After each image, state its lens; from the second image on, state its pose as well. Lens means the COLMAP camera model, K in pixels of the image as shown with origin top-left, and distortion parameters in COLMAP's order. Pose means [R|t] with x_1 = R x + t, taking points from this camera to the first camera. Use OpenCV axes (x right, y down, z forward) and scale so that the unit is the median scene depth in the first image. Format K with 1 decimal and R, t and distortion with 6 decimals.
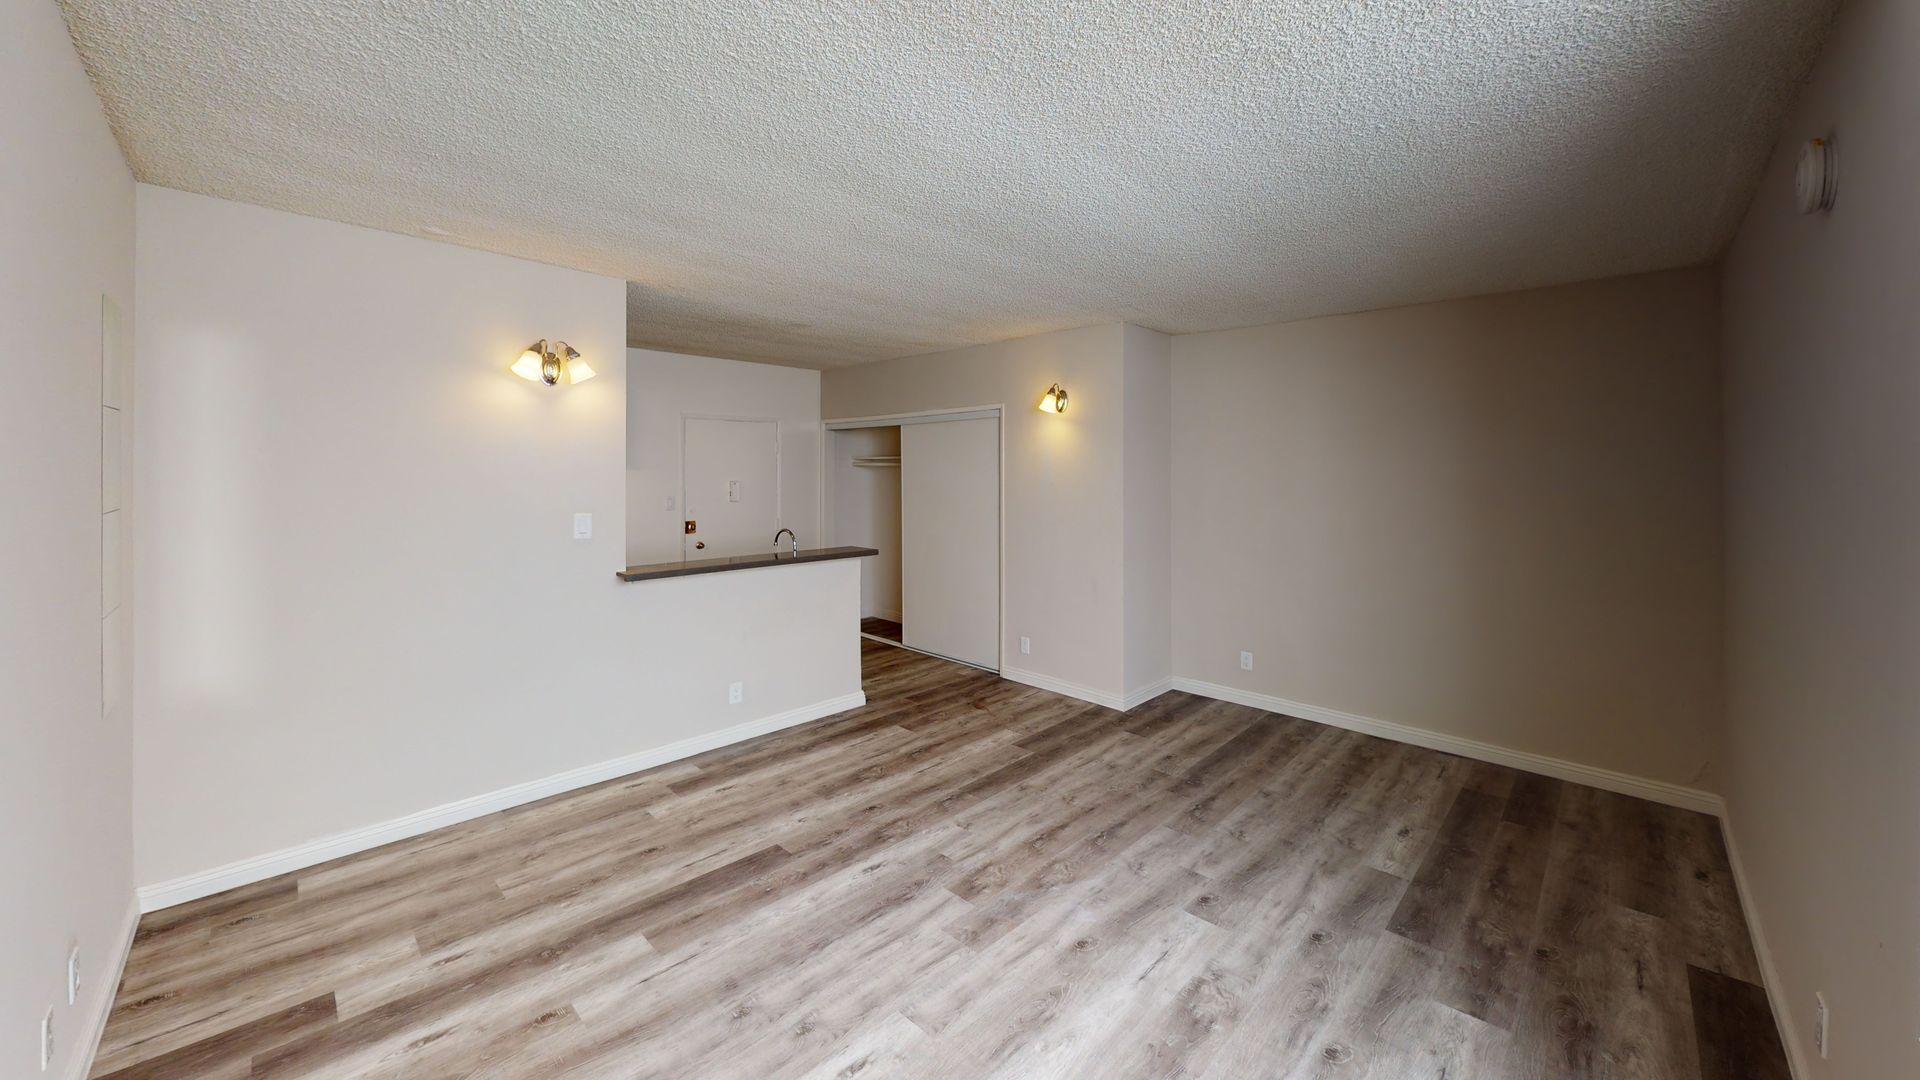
lens RADIAL K [[797.1, 0, 960.8], [0, 797.1, 533.9], [0, 0, 1]] dist [0.002847, 0.000605]
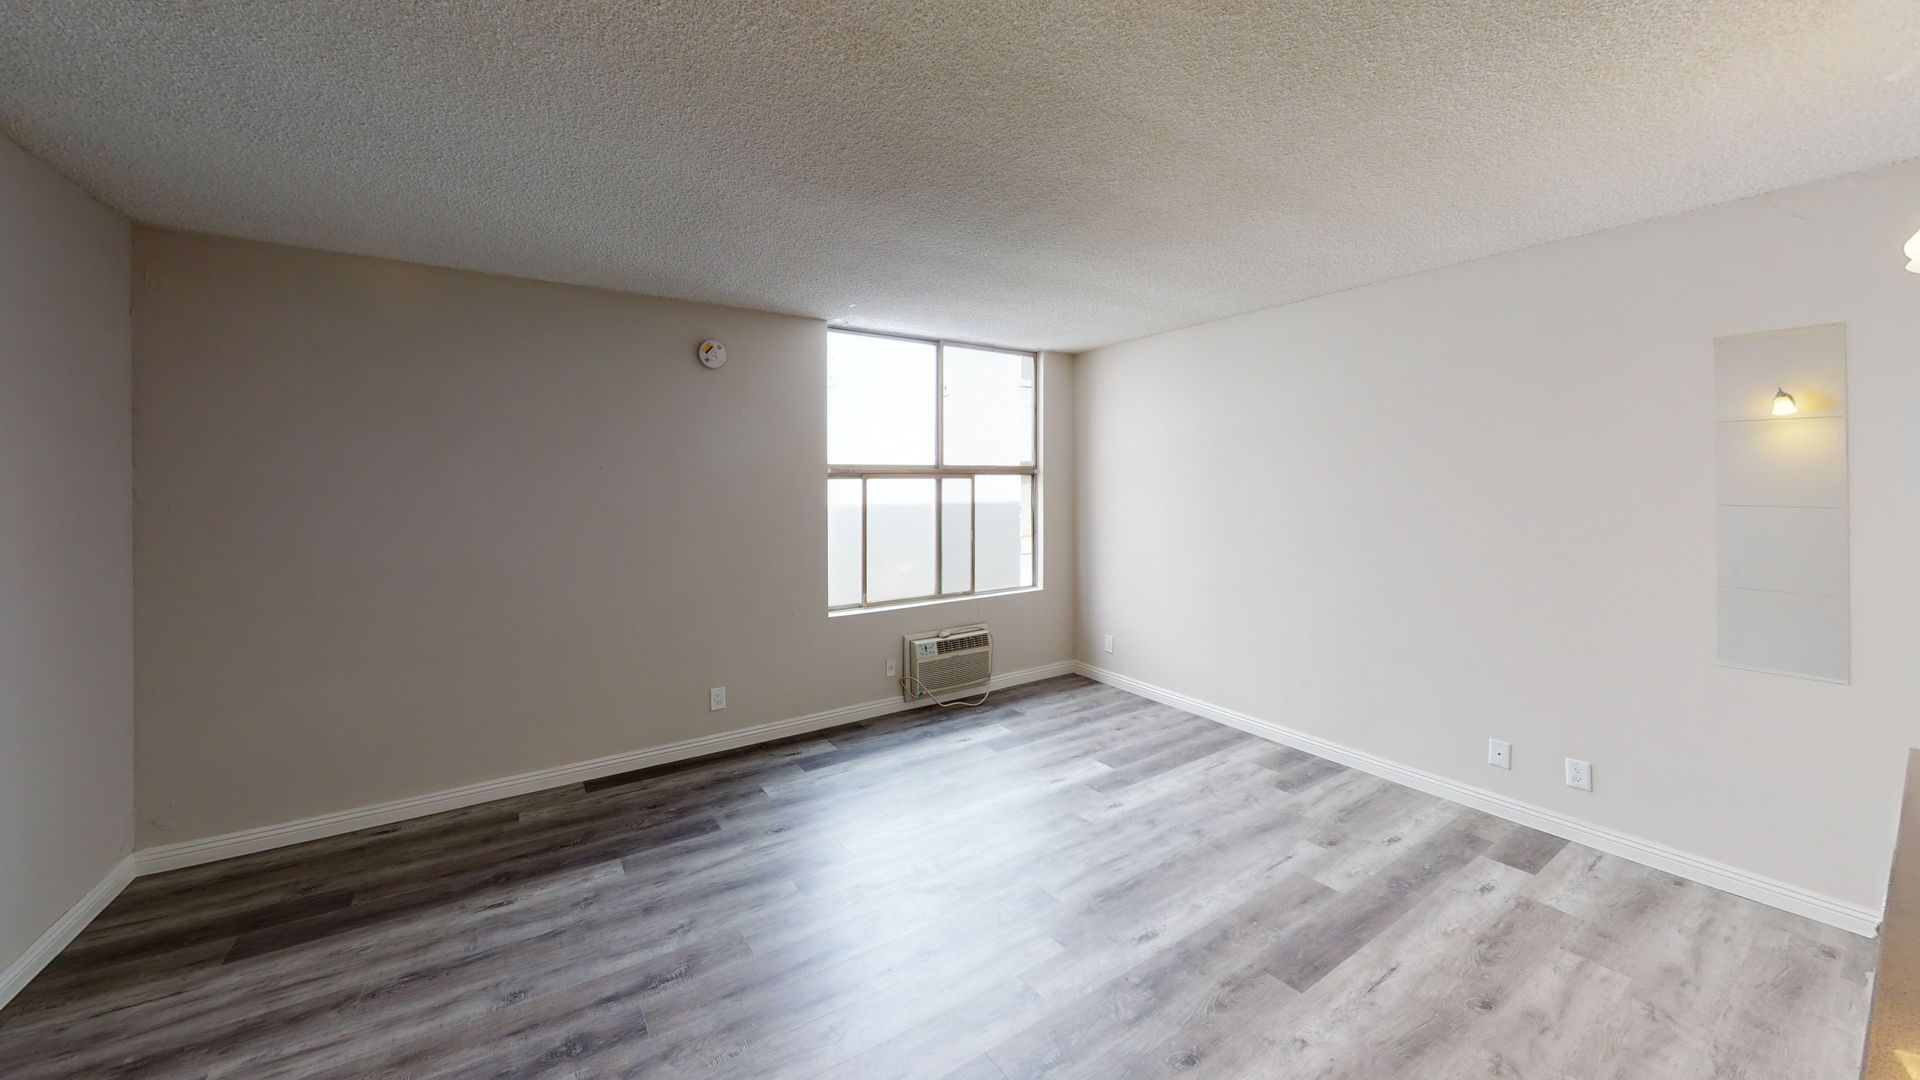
lens RADIAL K [[797.1, 0, 961.0], [0, 797.1, 545.7], [0, 0, 1]] dist [0.002847, 0.000605]
pose [[-0.987098, -0.010736, 0.159755, -0.047587], [0.006900, 0.993971, 0.109428, -0.089130], [-0.159967, 0.109118, -0.981073, 1.869027]]
